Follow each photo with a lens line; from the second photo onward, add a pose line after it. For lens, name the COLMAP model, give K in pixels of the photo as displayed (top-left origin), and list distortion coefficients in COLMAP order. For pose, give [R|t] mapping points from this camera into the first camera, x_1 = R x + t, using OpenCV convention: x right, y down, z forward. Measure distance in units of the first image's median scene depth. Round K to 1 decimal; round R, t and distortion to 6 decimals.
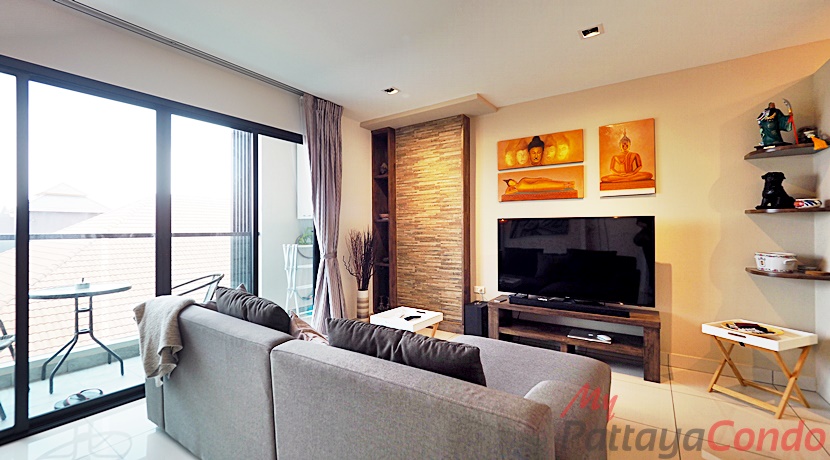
lens RADIAL K [[350.3, 0, 409.7], [0, 350.3, 229.1], [0, 0, 1]] dist [-0.003246, -0.001025]
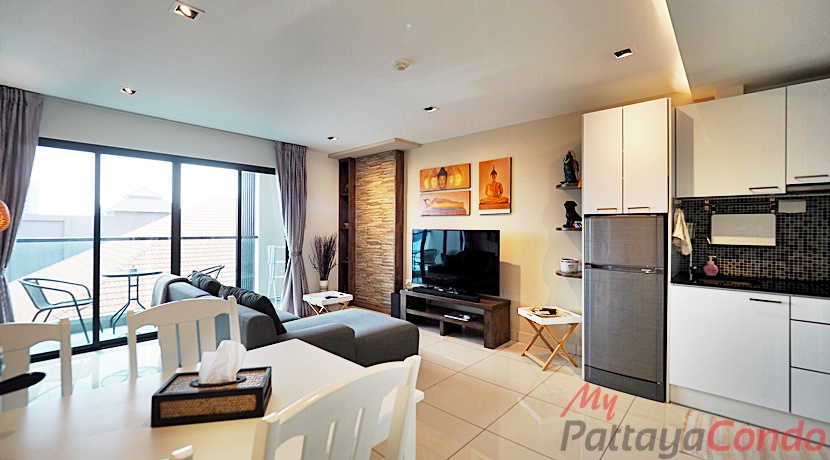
lens RADIAL K [[350.3, 0, 414.3], [0, 350.3, 225.9], [0, 0, 1]] dist [-0.003246, -0.001025]
pose [[0.991882, 0.011550, -0.126635, 0.443851], [-0.012912, 0.999867, -0.009937, -0.029999], [0.126504, 0.011491, 0.991900, -0.345488]]
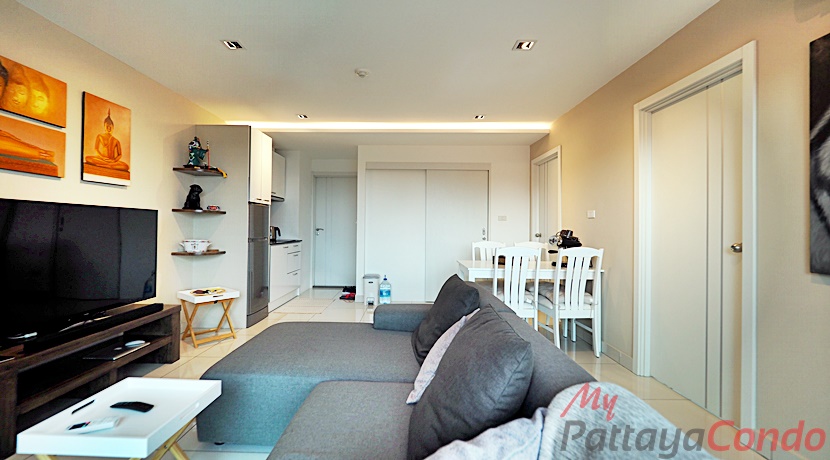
lens RADIAL K [[350.3, 0, 403.3], [0, 350.3, 227.3], [0, 0, 1]] dist [-0.003246, -0.001025]
pose [[-0.562295, -0.004297, 0.826925, -0.486475], [-0.009845, 0.999950, -0.001498, 0.007146], [-0.826878, -0.008984, -0.562310, 0.803011]]
